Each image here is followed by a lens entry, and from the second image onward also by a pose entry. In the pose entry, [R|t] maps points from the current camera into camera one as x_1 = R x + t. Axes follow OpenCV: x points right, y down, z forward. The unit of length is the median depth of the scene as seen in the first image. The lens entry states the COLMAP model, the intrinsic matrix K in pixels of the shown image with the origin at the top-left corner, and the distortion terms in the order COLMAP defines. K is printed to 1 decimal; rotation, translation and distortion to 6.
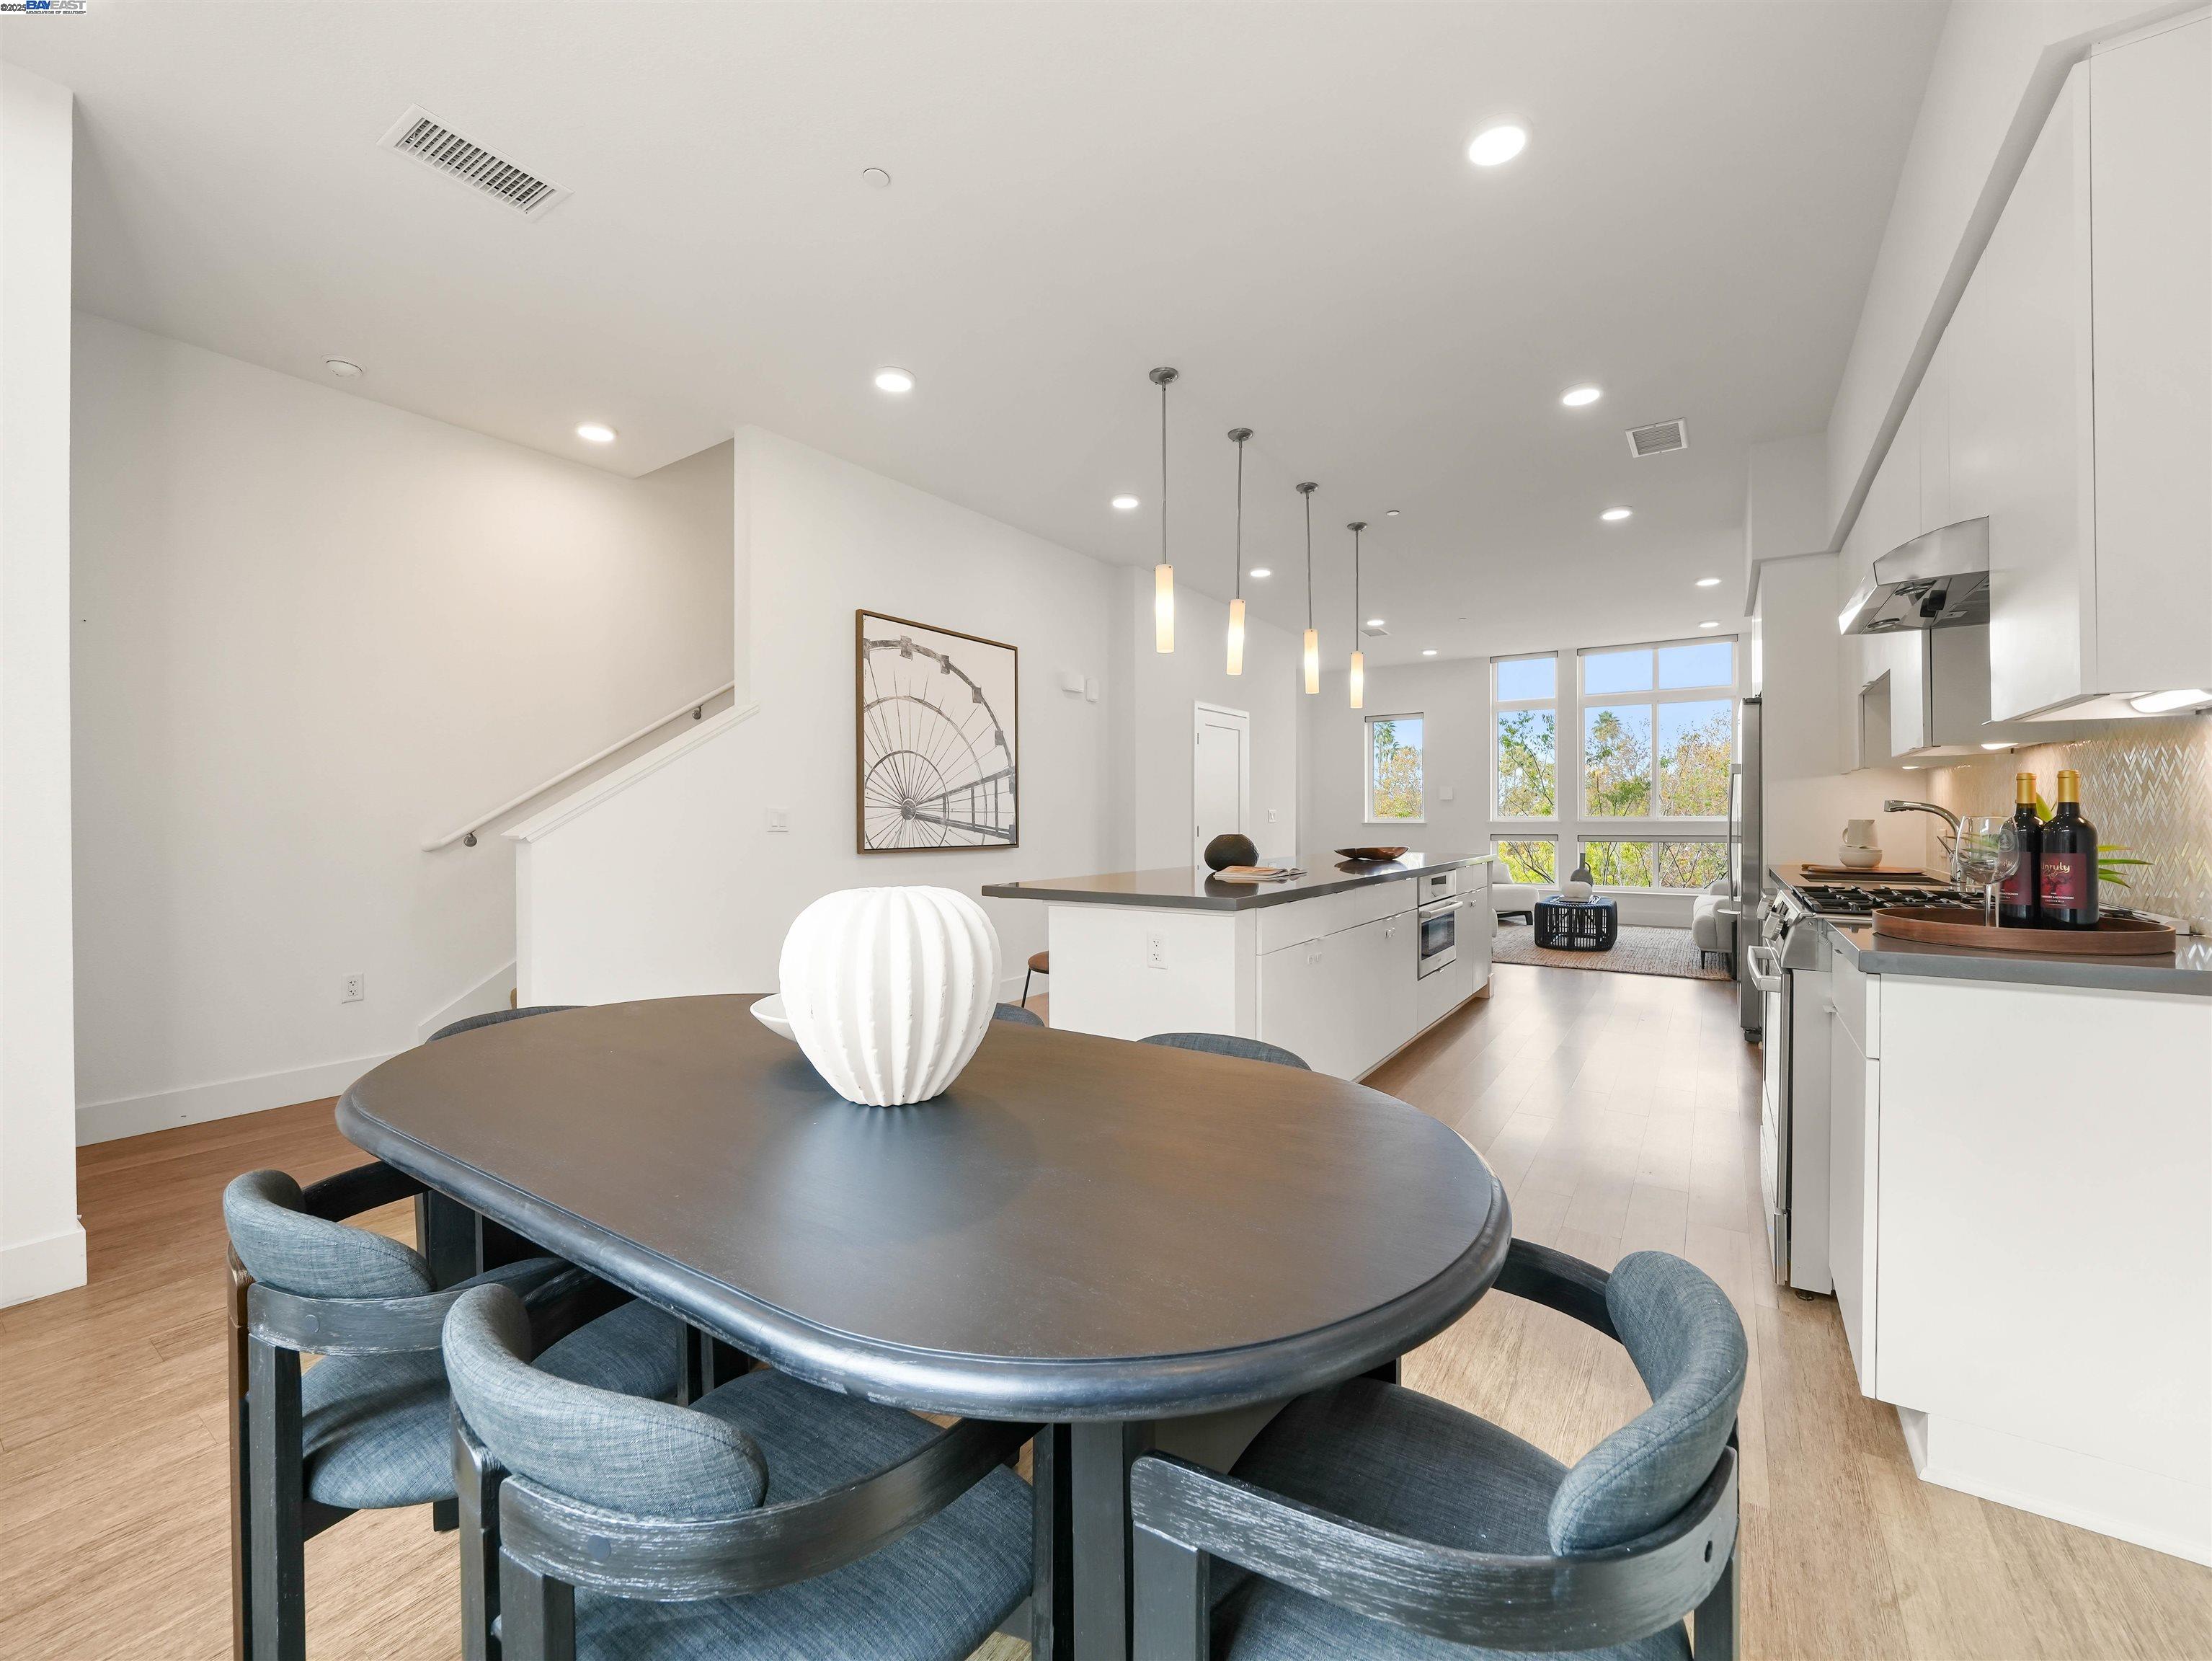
lens RADIAL K [[914.7, 0, 1108.8], [0, 914.7, 821.4], [0, 0, 1]] dist [-0.015000, -0.000194]
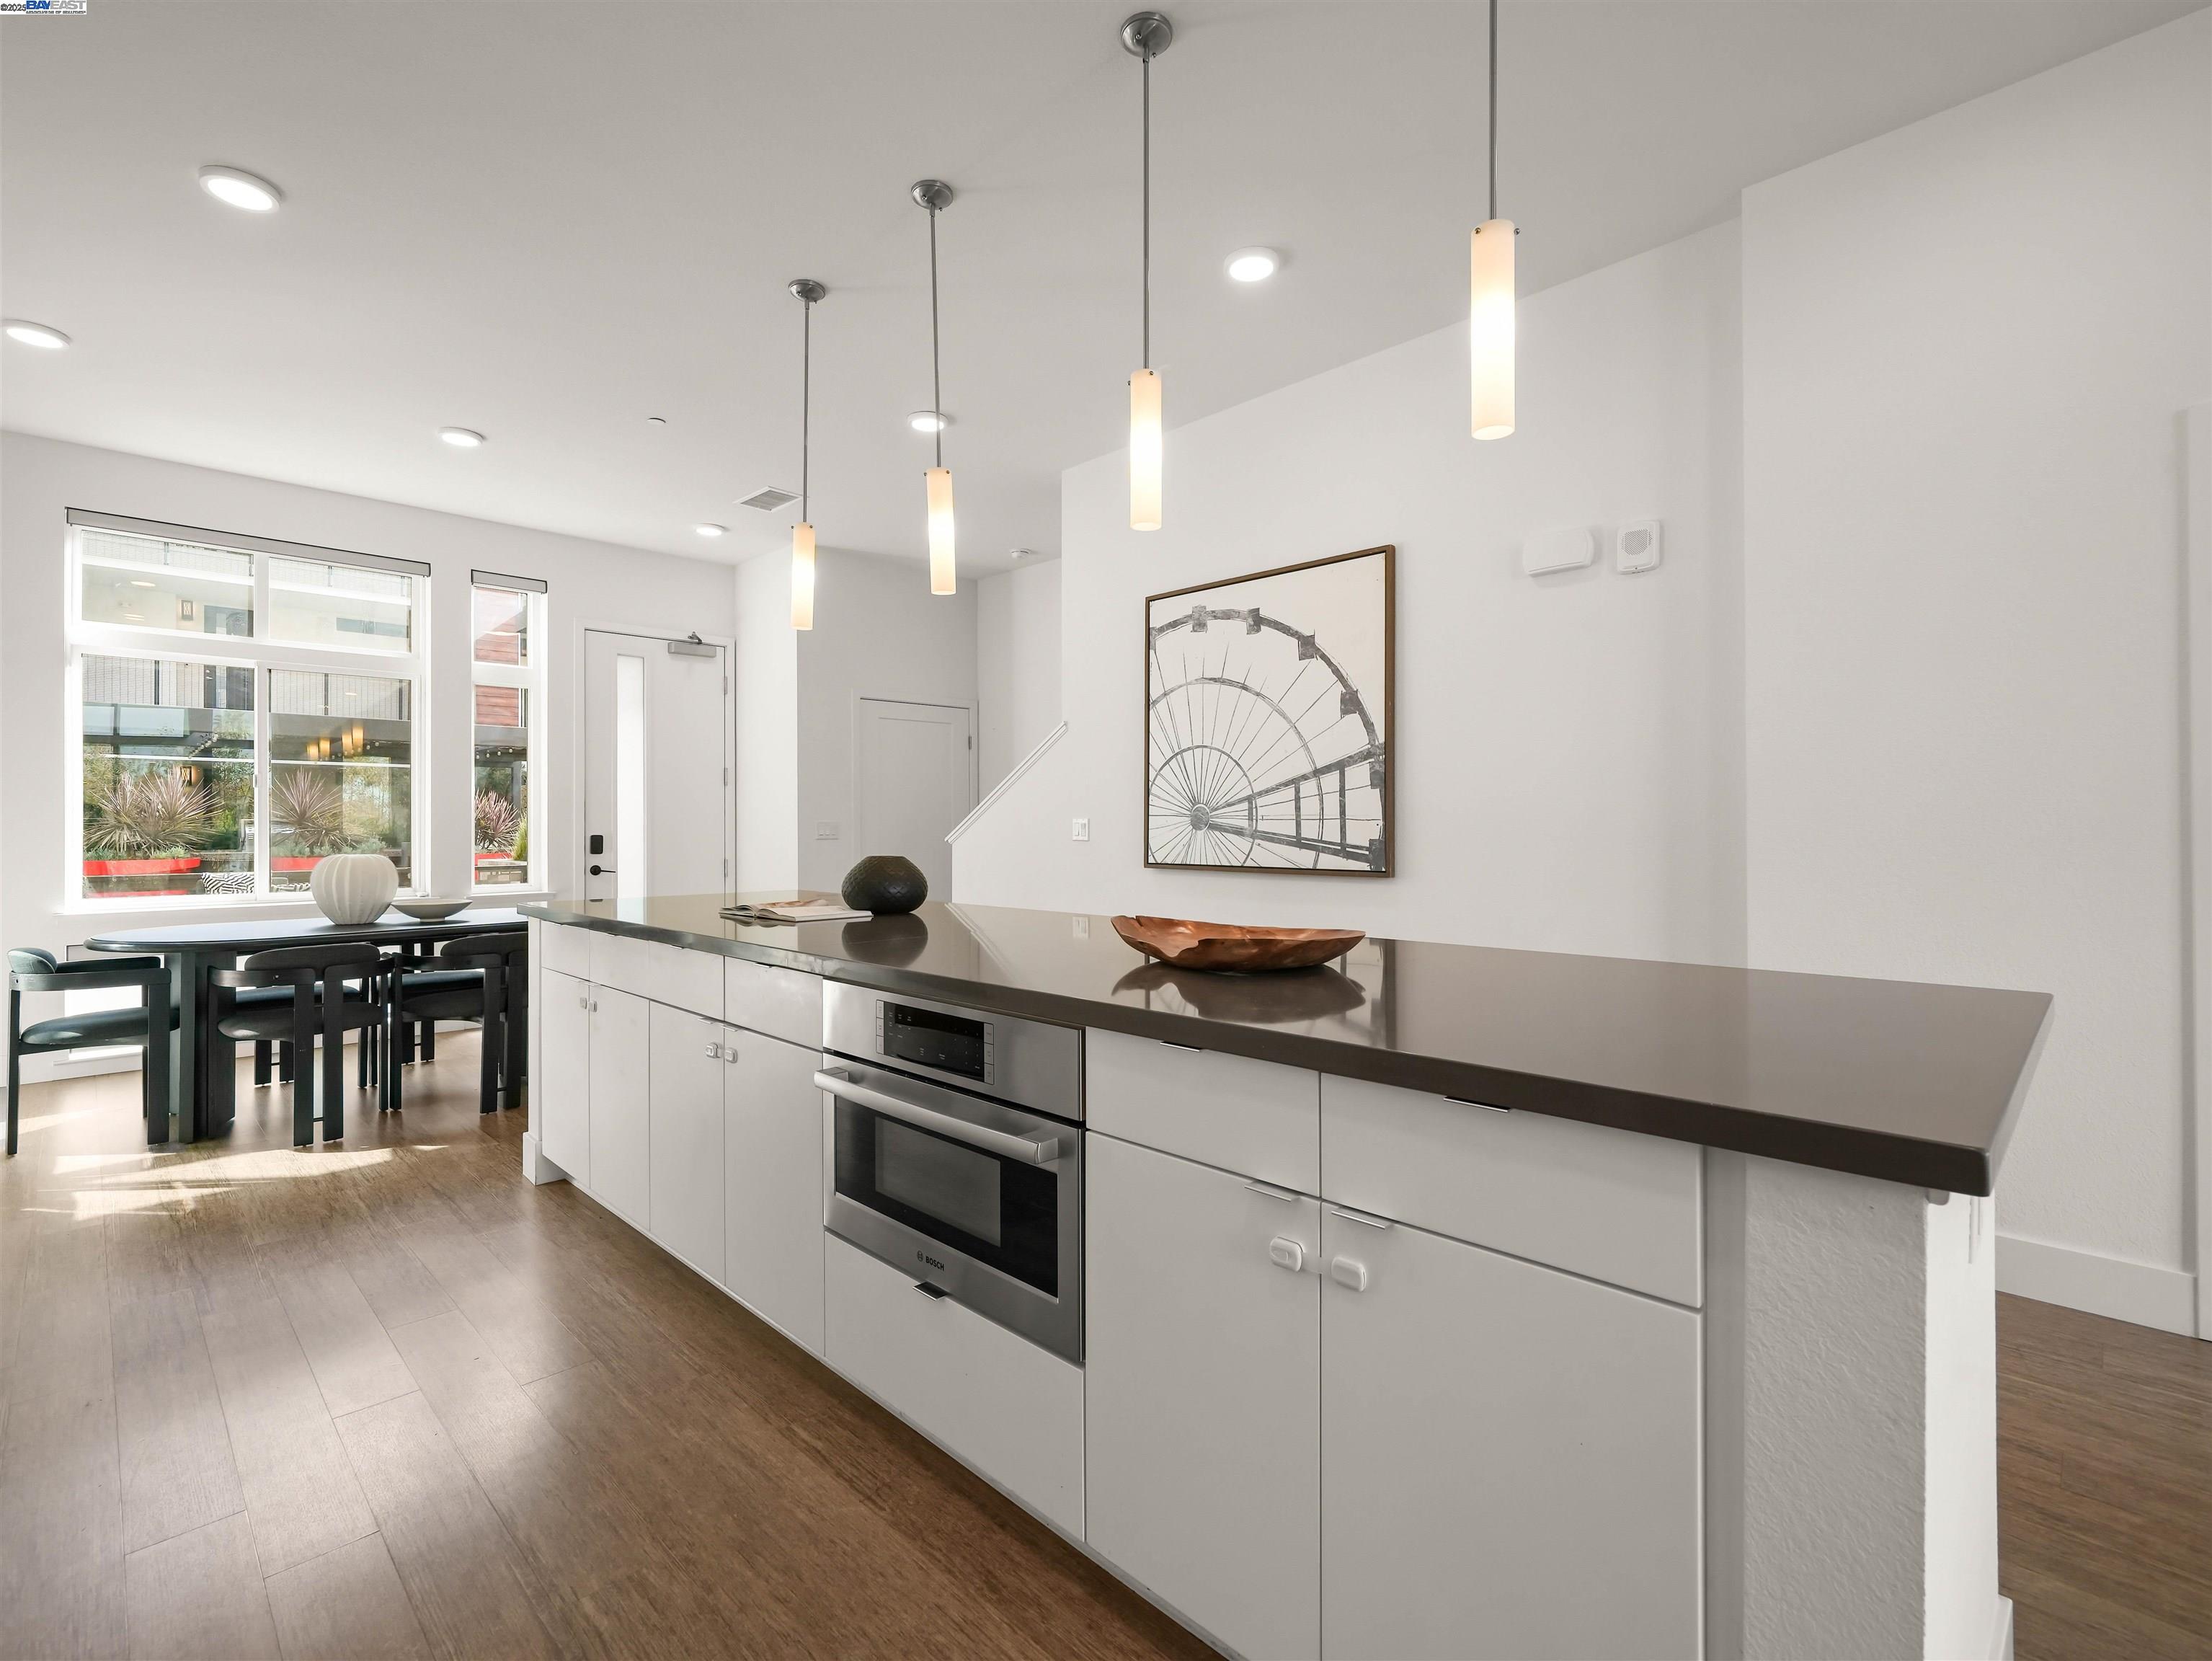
lens RADIAL K [[1014.4, 0, 1097.4], [0, 1014.4, 822.9], [0, 0, 1]] dist [-0.000265, 0.000937]
pose [[-0.192044, 0.000771, -0.981386, 0.654952], [-0.000362, 1.000000, 0.000857, -0.008623], [0.981386, 0.000520, -0.192044, 1.036944]]
